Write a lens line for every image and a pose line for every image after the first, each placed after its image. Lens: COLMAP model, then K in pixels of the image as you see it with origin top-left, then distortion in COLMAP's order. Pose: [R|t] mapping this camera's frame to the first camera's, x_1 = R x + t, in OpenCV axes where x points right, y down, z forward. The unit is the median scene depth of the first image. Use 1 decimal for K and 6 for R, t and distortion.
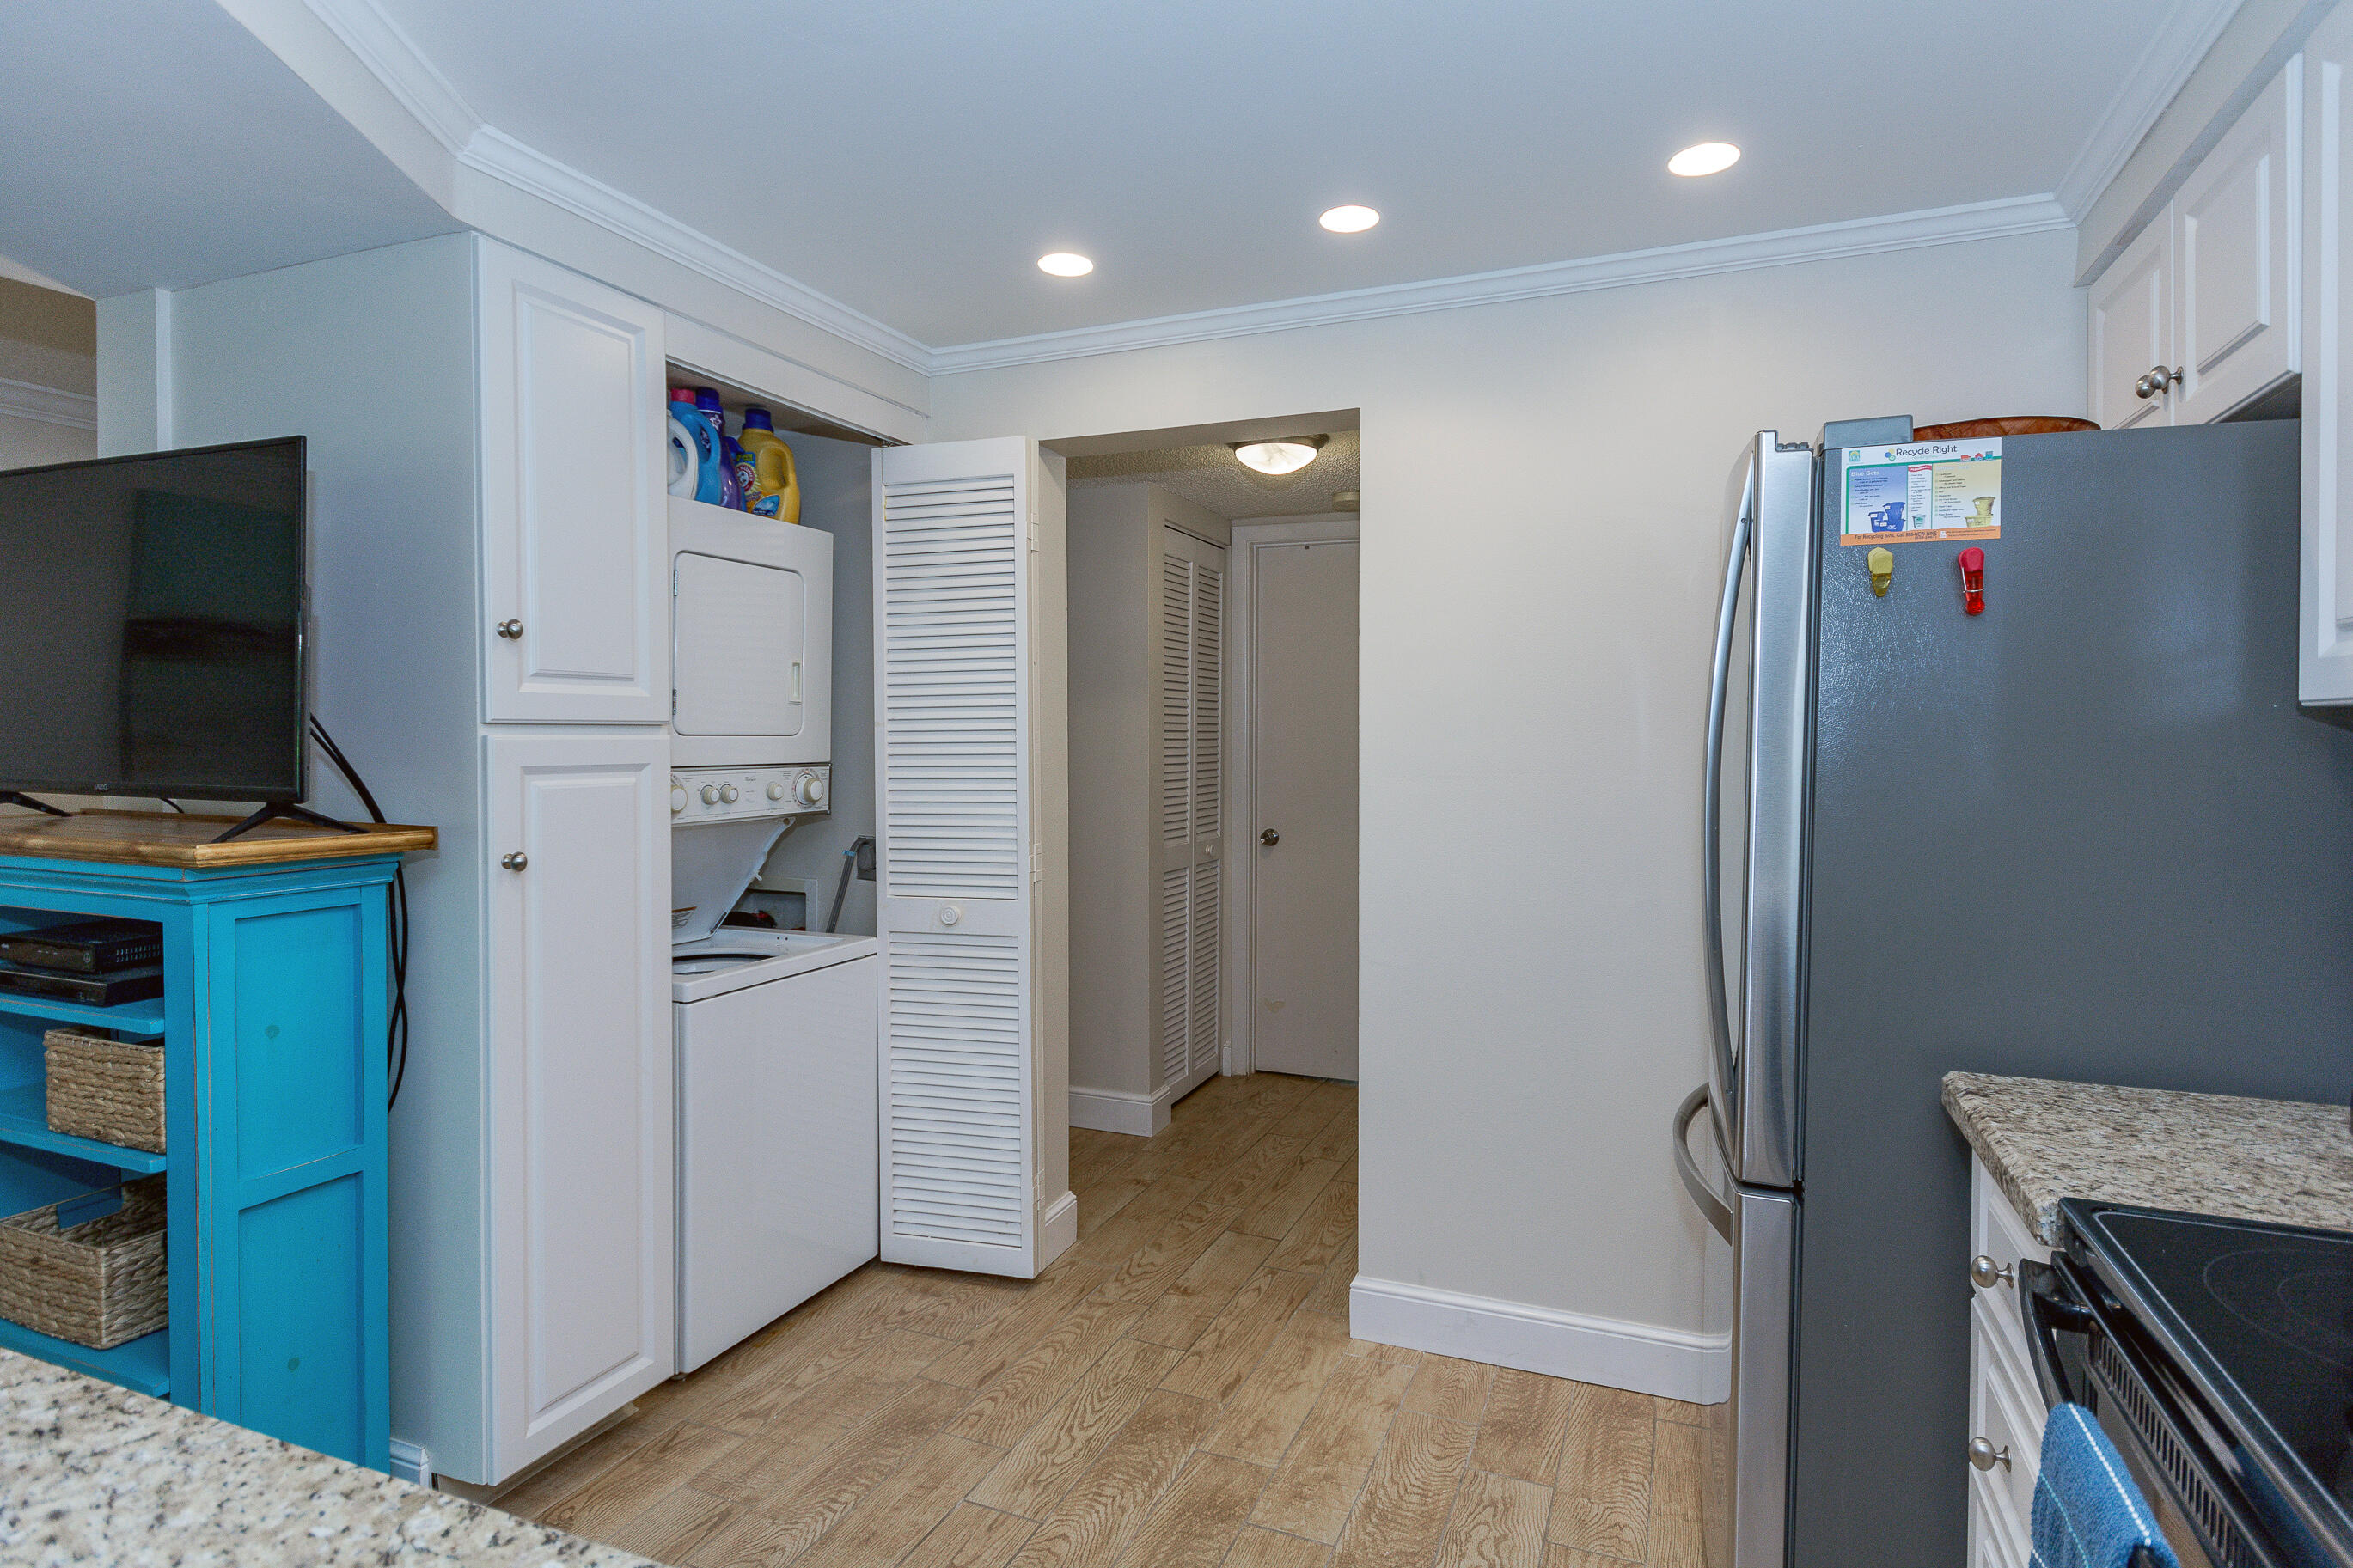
lens RADIAL K [[1240.5, 0, 1168.3], [0, 1240.5, 775.3], [0, 0, 1]] dist [0.004156, 0.000382]
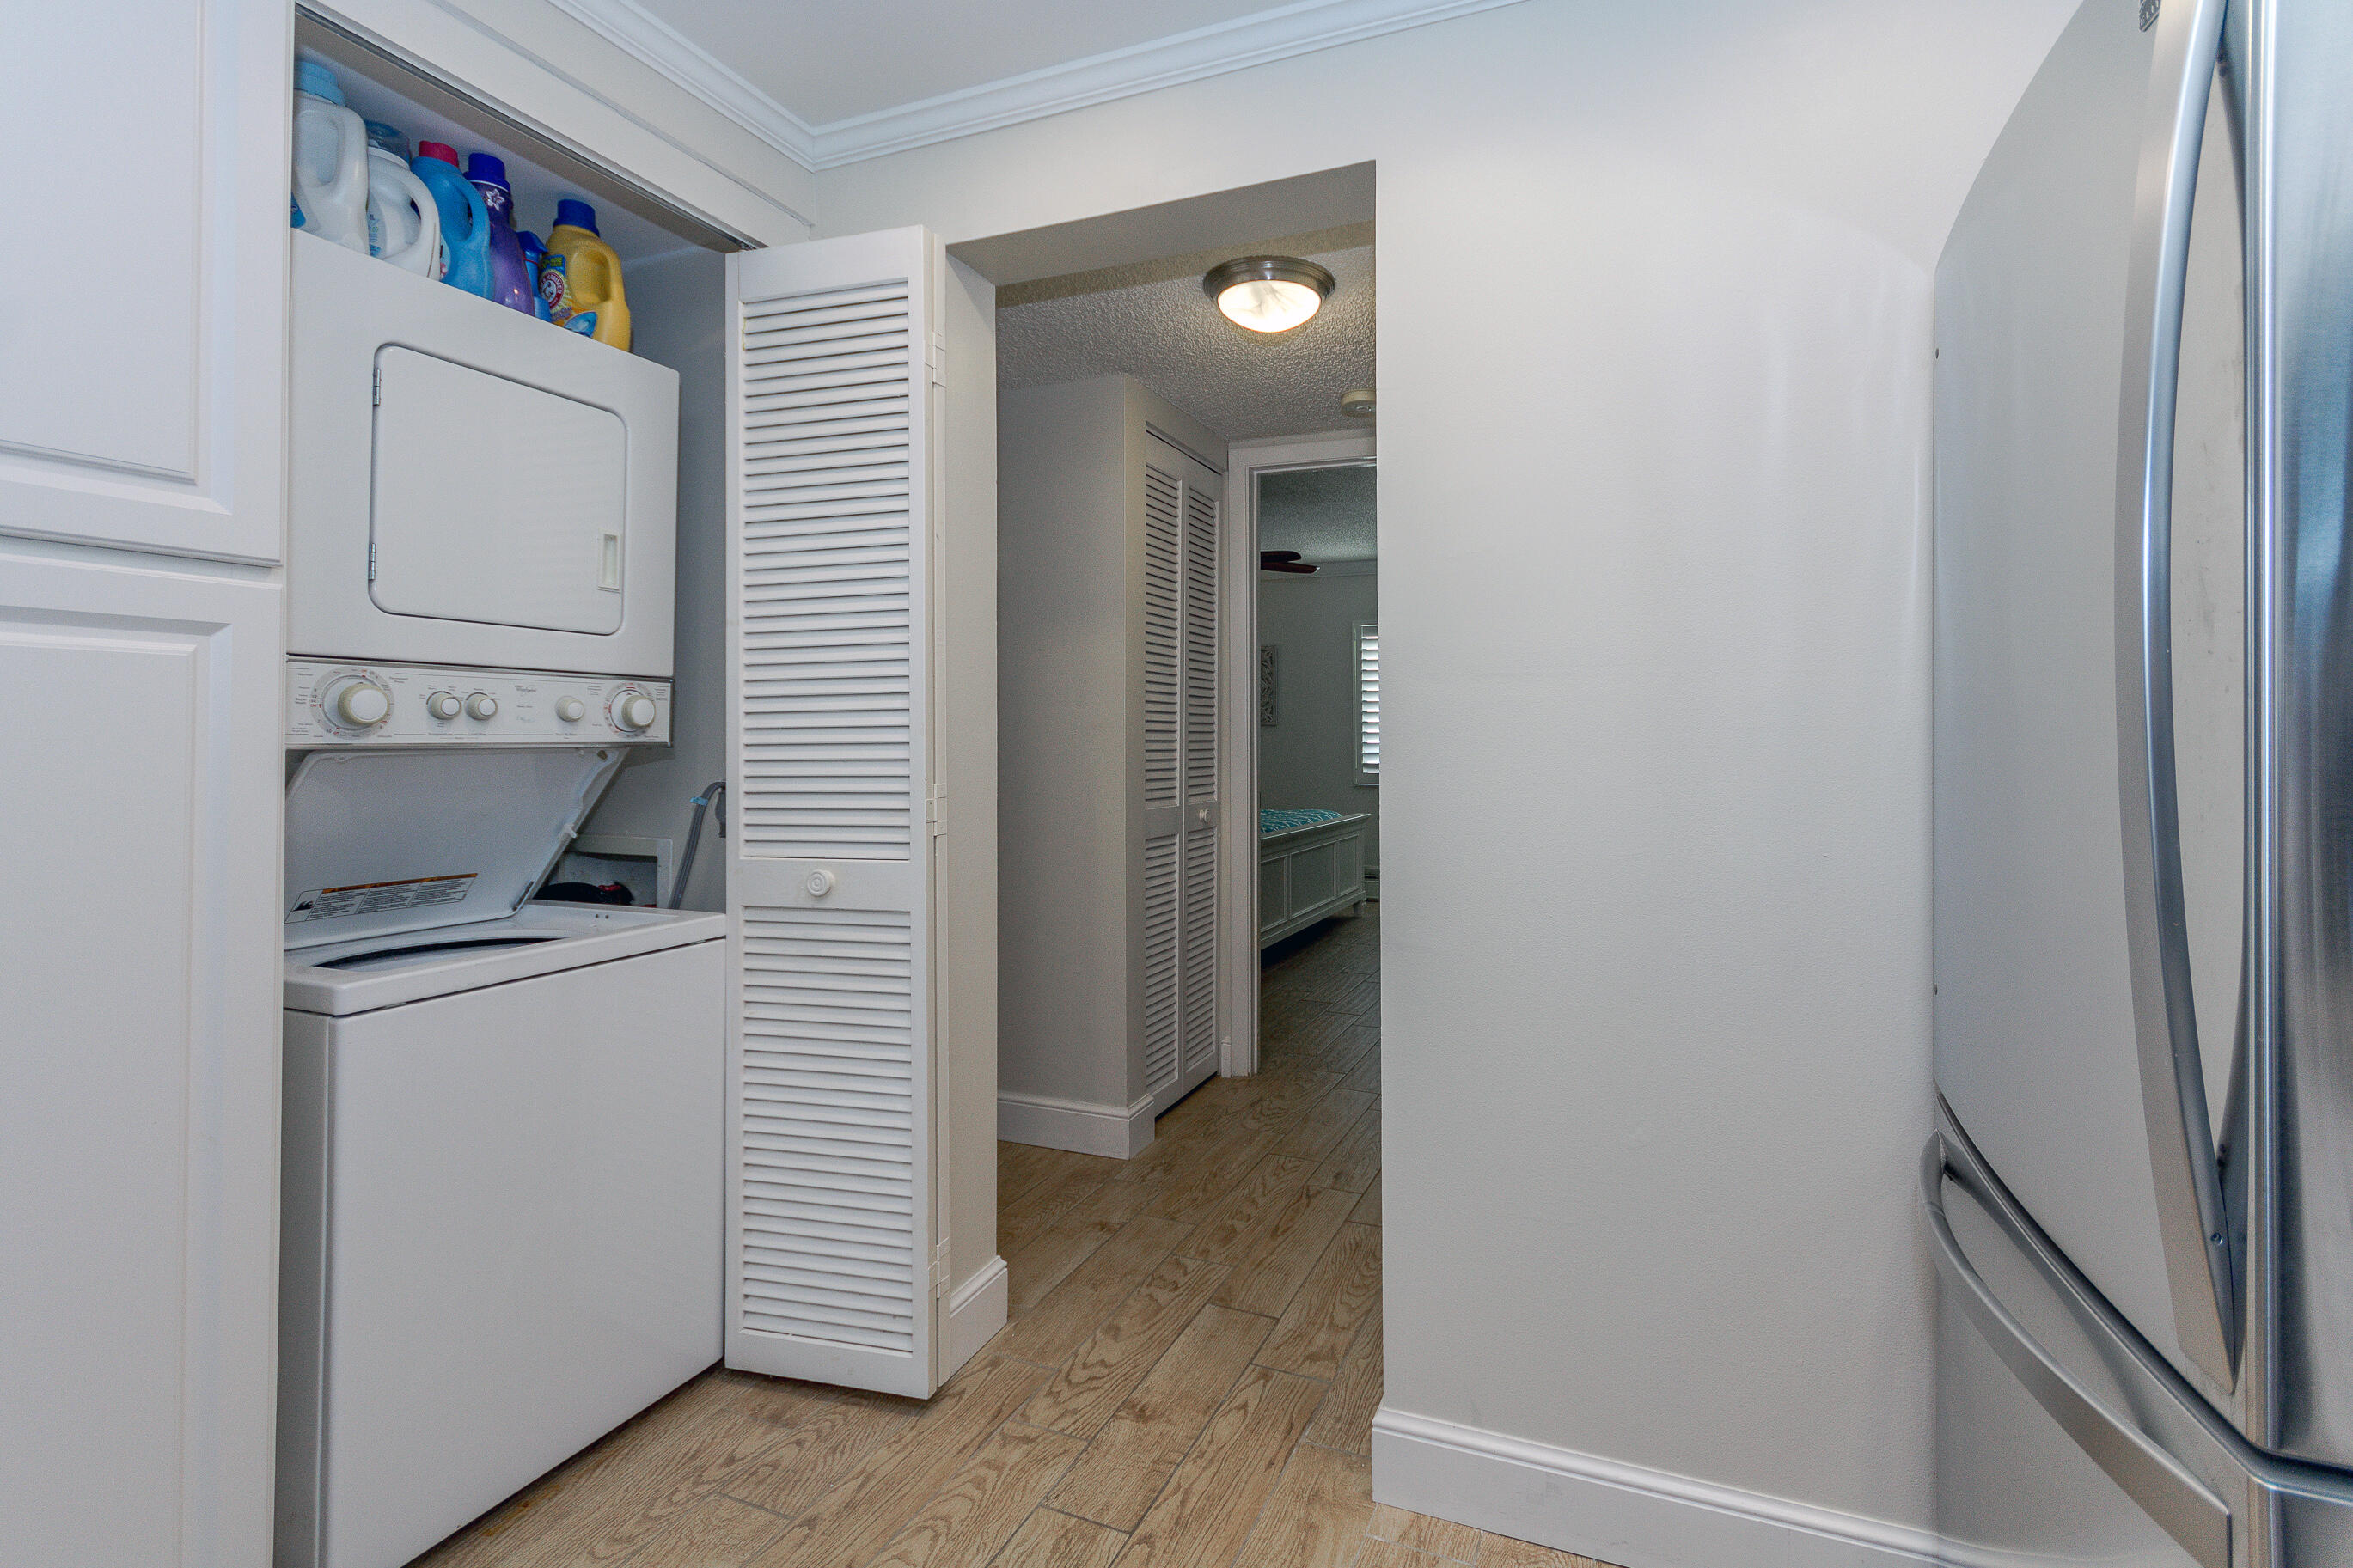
lens RADIAL K [[1027.1, 0, 1237.6], [0, 1027.1, 713.3], [0, 0, 1]] dist [0.009460, 0.000225]
pose [[0.999635, 0.002623, 0.026880, 0.052261], [-0.000688, 0.997421, -0.071768, 0.056199], [-0.026999, 0.071724, 0.997059, 0.380189]]
